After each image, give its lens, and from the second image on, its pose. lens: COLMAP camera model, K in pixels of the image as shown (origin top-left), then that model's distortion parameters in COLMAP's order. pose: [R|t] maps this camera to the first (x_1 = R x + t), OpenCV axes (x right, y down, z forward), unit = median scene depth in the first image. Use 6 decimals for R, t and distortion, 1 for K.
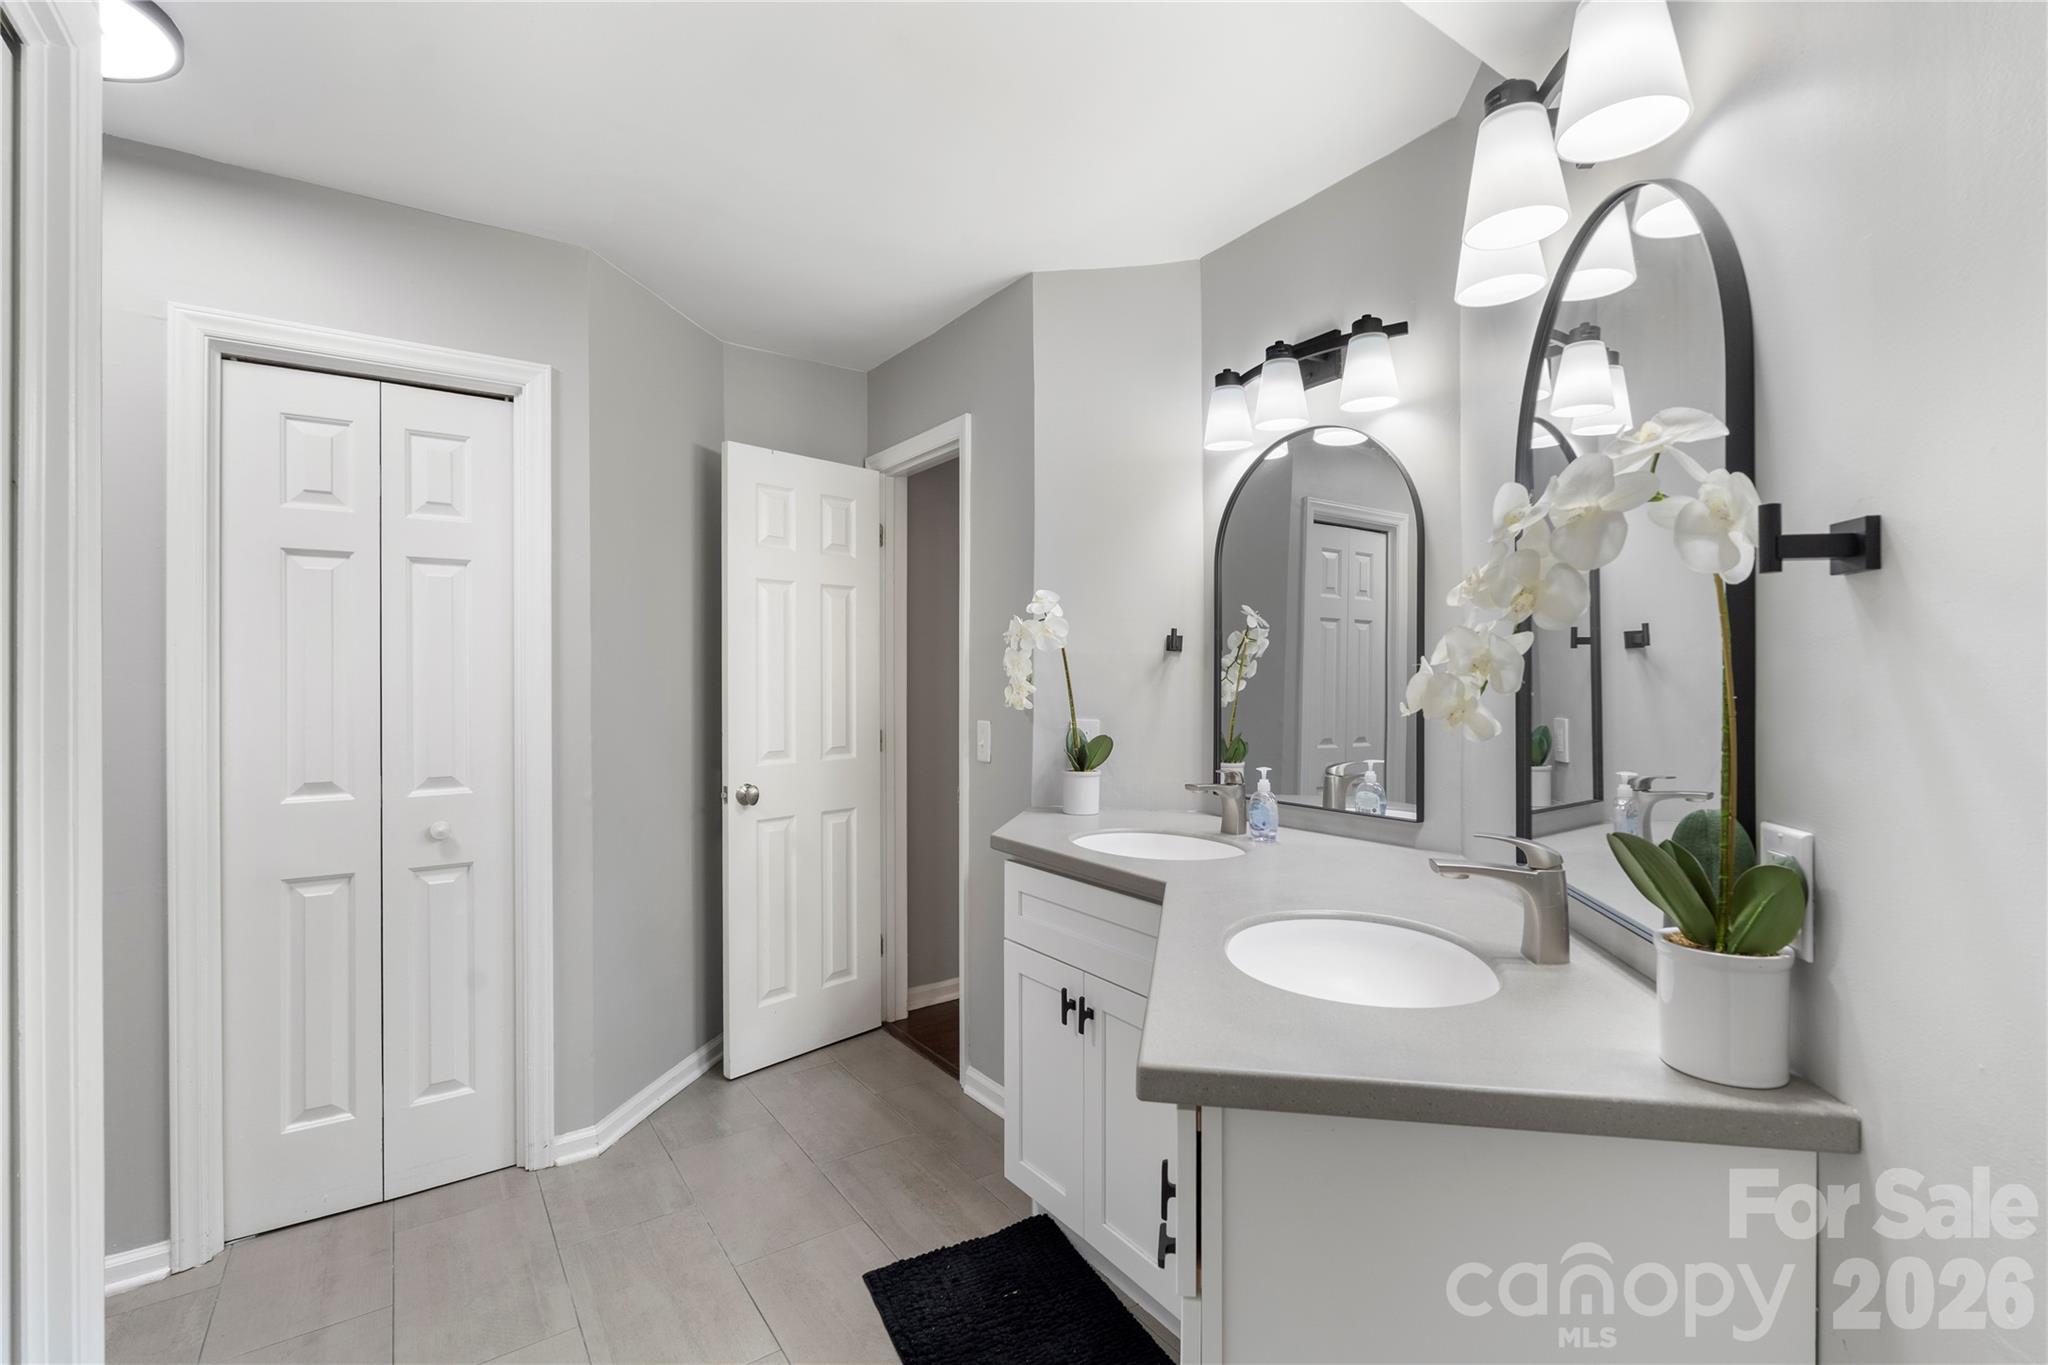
lens RADIAL K [[906.0, 0, 1029.4], [0, 906.0, 682.0], [0, 0, 1]] dist [-0.006520, 0.000132]
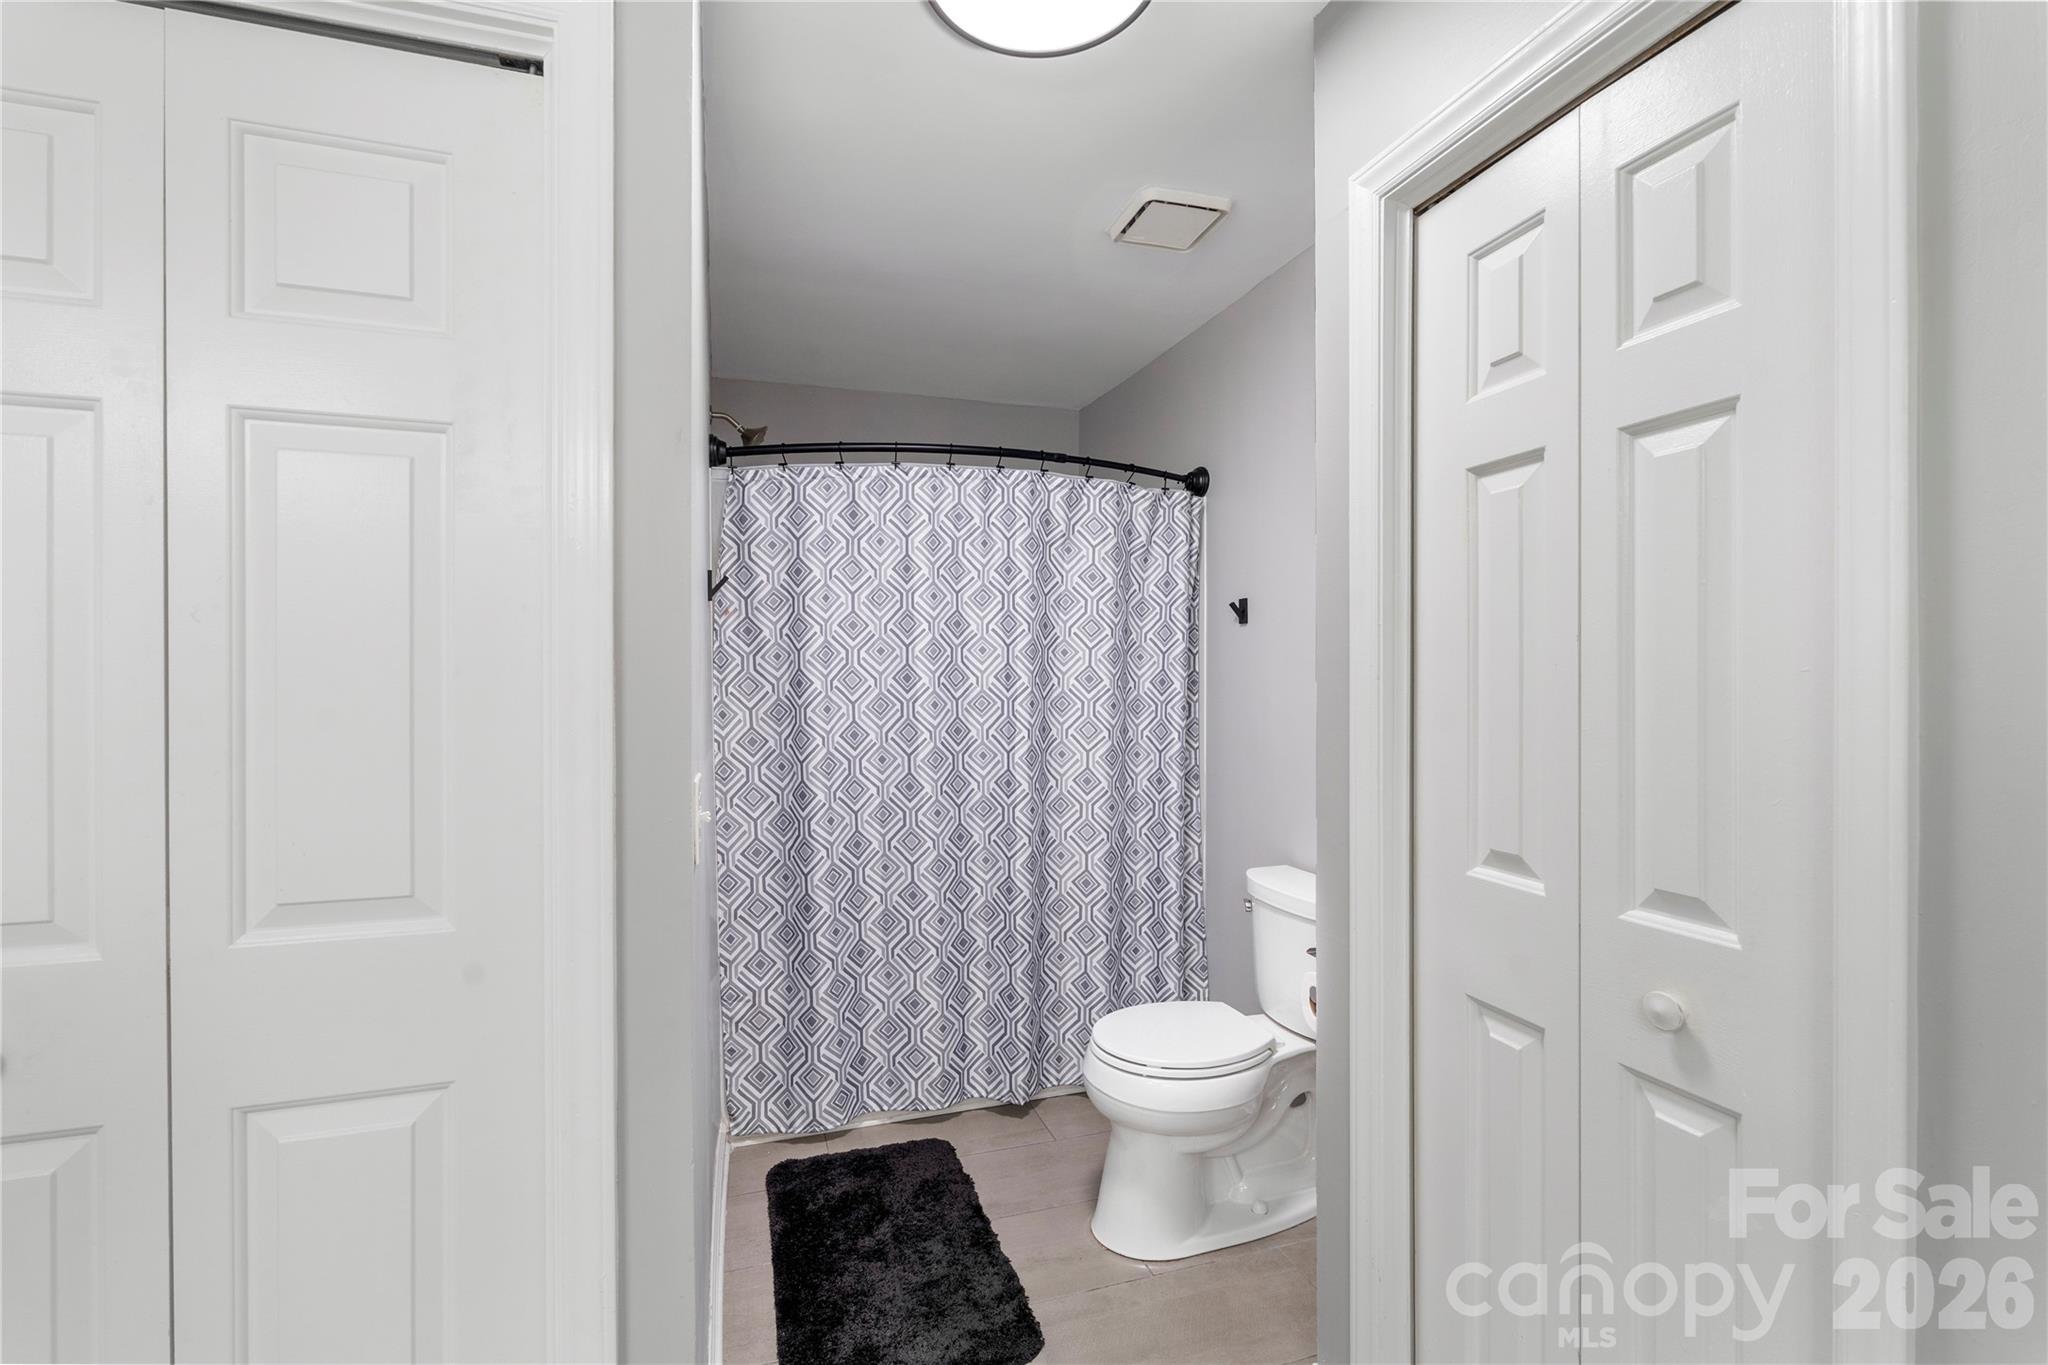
lens RADIAL K [[910.1, 0, 1041.7], [0, 910.1, 681.0], [0, 0, 1]] dist [0.001439, 0.001056]
pose [[-0.289649, 0.007544, -0.957103, -0.123365], [-0.000472, 0.999968, 0.008025, -0.005118], [0.957133, 0.002777, -0.289637, 0.834800]]
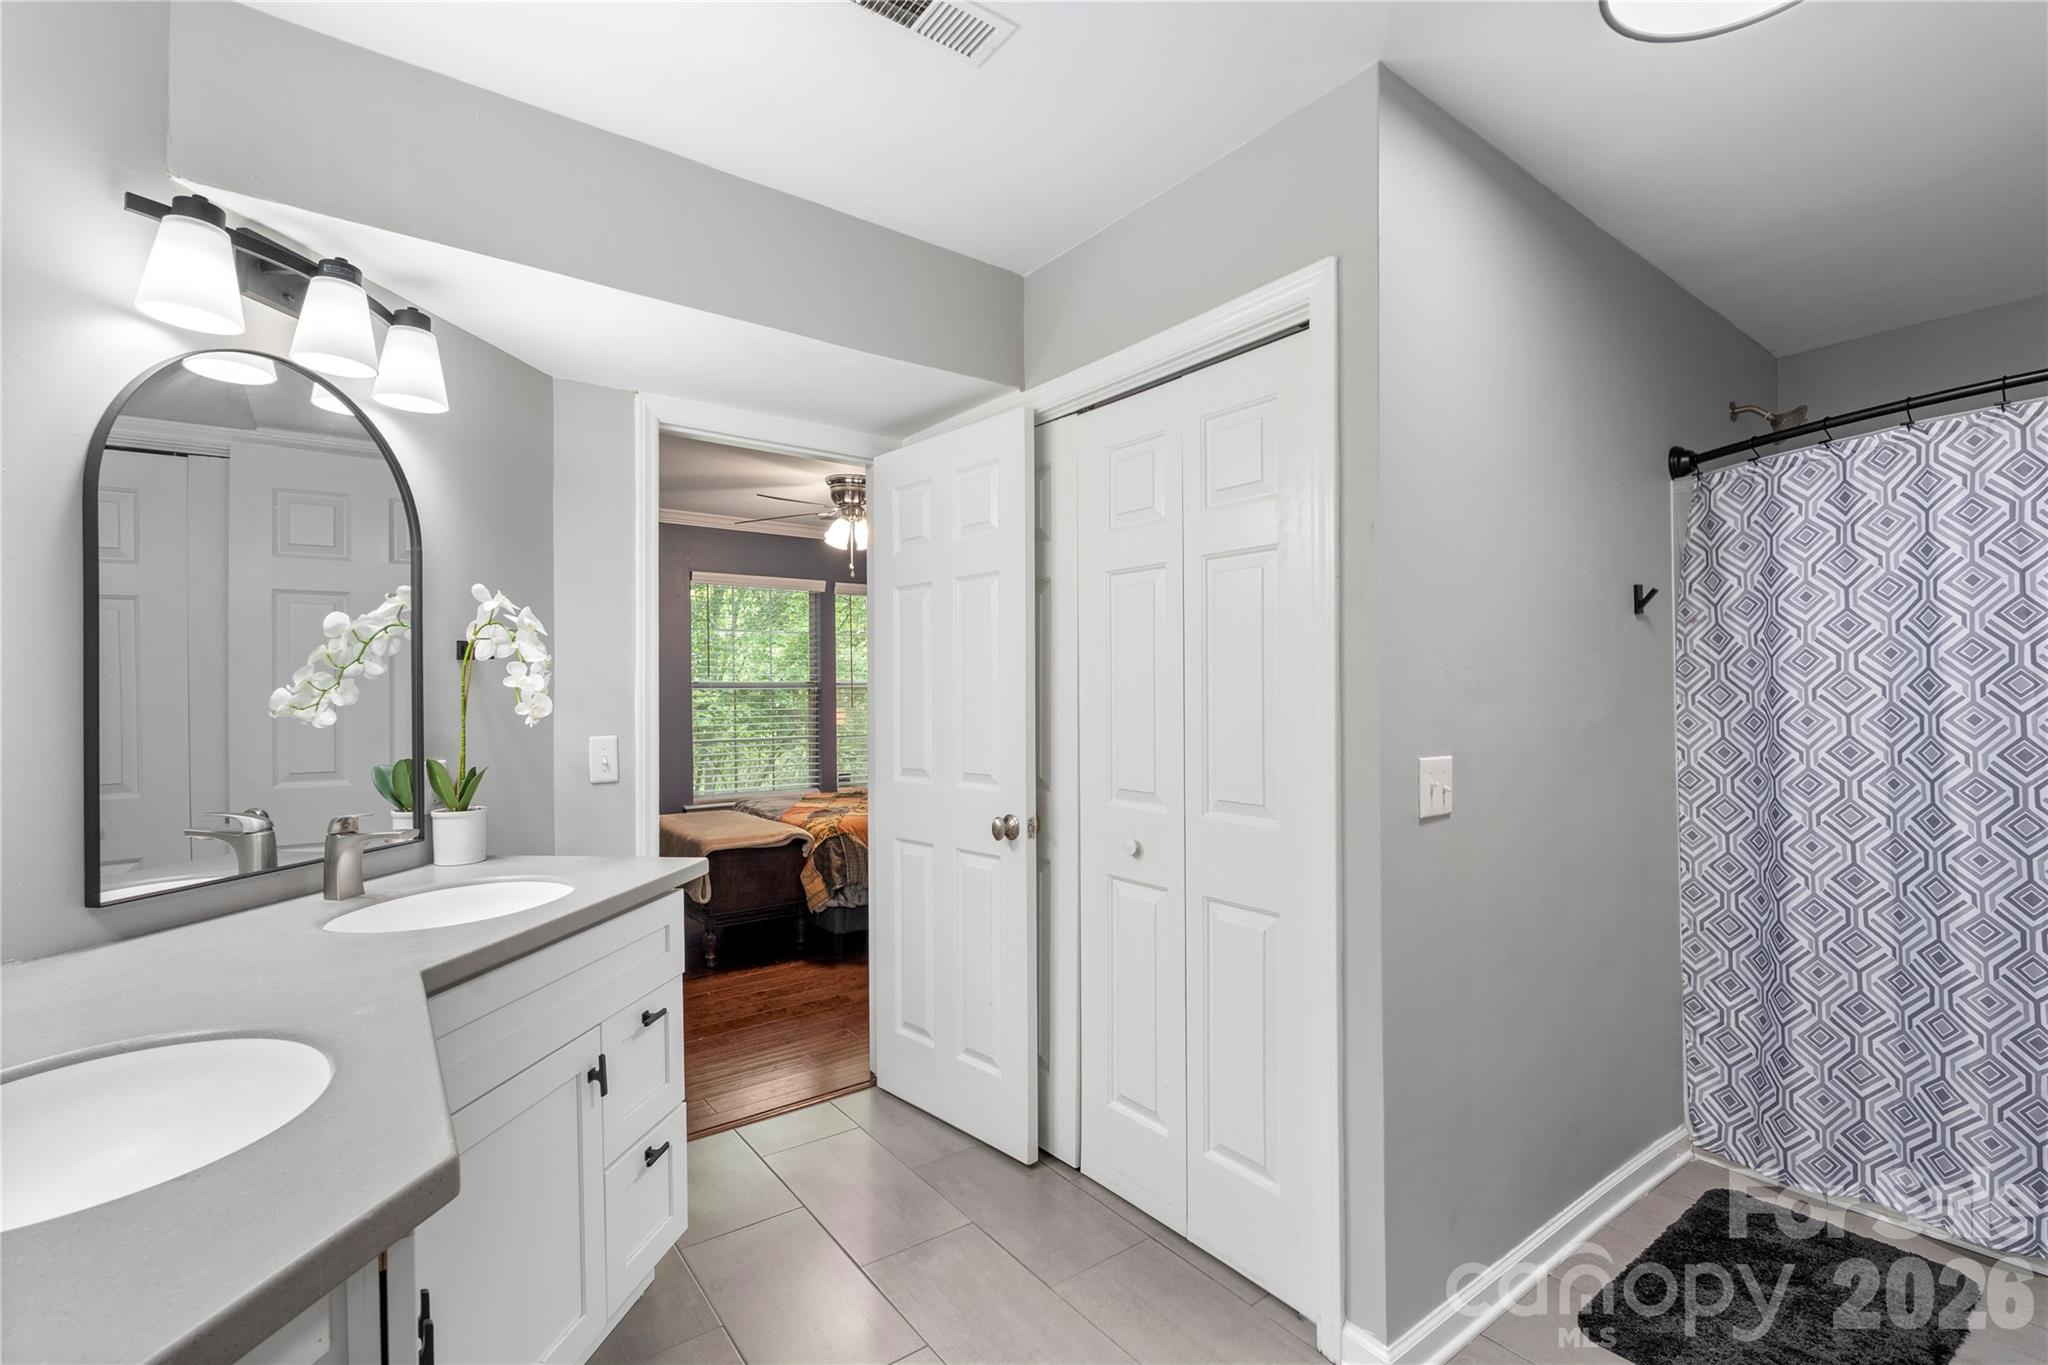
lens RADIAL K [[902.3, 0, 1018.2], [0, 902.3, 690.8], [0, 0, 1]] dist [-0.000668, 0.000149]
pose [[-0.999494, 0.005897, -0.031261, -0.182770], [0.005830, 0.999981, 0.002231, -0.003046], [0.031273, 0.002048, -0.999509, 1.074568]]
